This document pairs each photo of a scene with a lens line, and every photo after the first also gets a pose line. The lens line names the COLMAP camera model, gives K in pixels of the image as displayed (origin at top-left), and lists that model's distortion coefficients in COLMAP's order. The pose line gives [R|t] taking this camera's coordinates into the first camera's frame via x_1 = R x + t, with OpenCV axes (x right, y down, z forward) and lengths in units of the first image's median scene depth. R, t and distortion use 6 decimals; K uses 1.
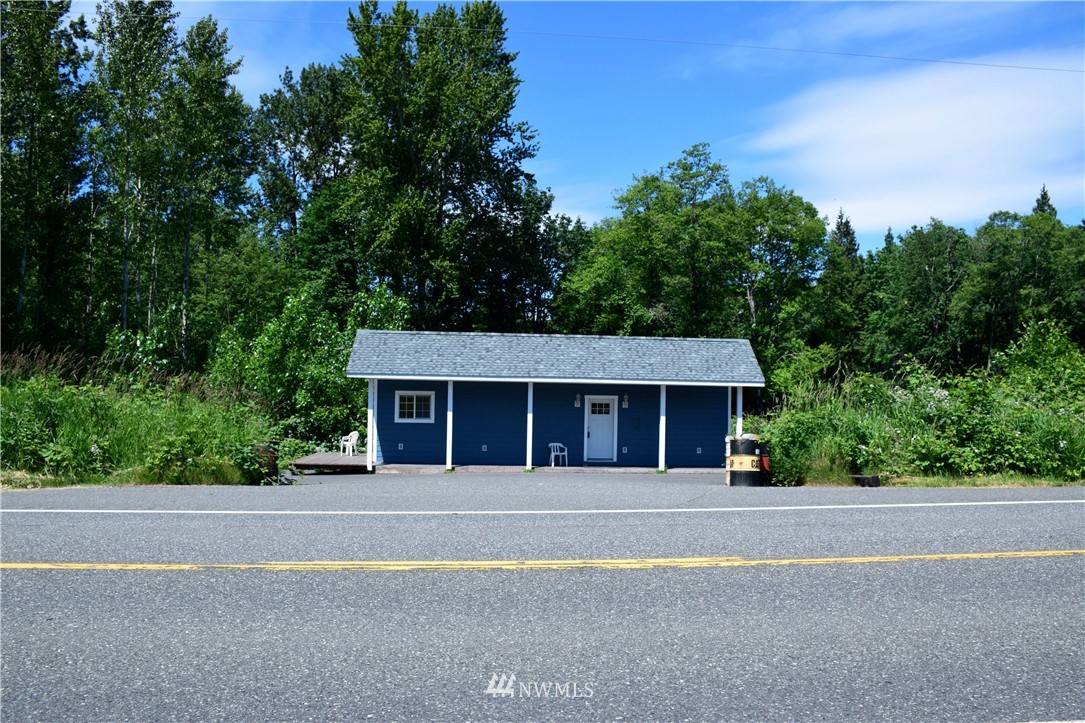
lens RADIAL K [[835.6, 0, 543.1], [0, 835.6, 376.3], [0, 0, 1]] dist [-0.143097, 0.104543]
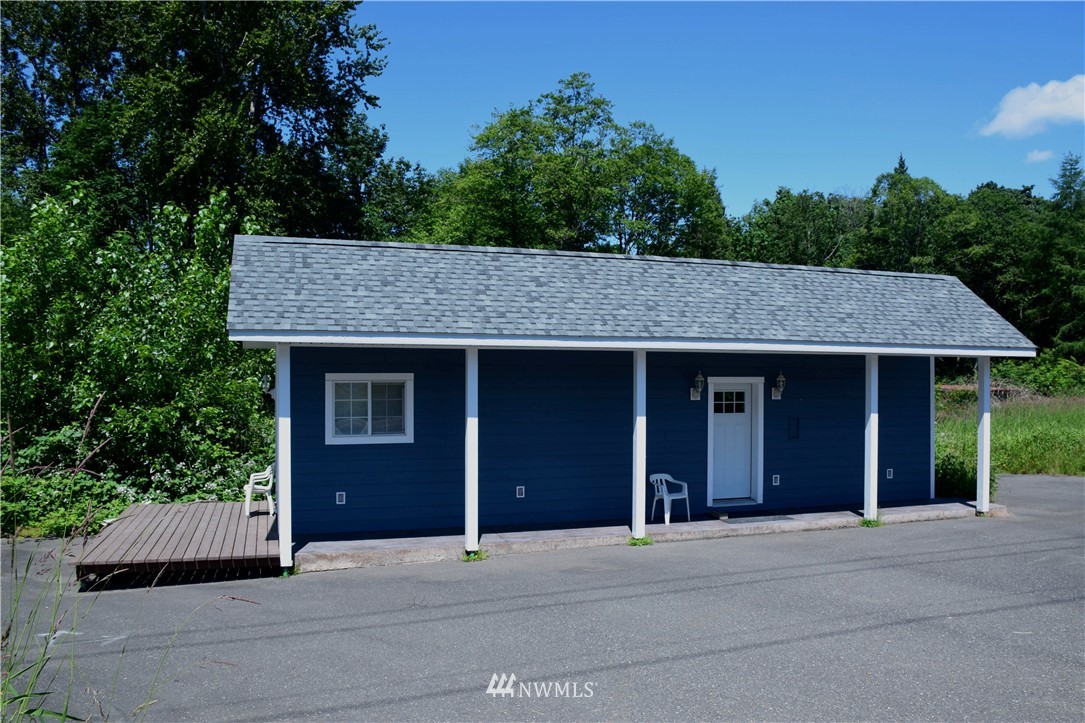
lens RADIAL K [[835.6, 0, 543.1], [0, 835.6, 376.3], [0, 0, 1]] dist [-0.143097, 0.104543]
pose [[0.965150, -0.014480, 0.261295, -0.143764], [0.008275, 0.999657, 0.024833, 0.007100], [-0.261565, -0.021805, 0.964939, 0.431791]]
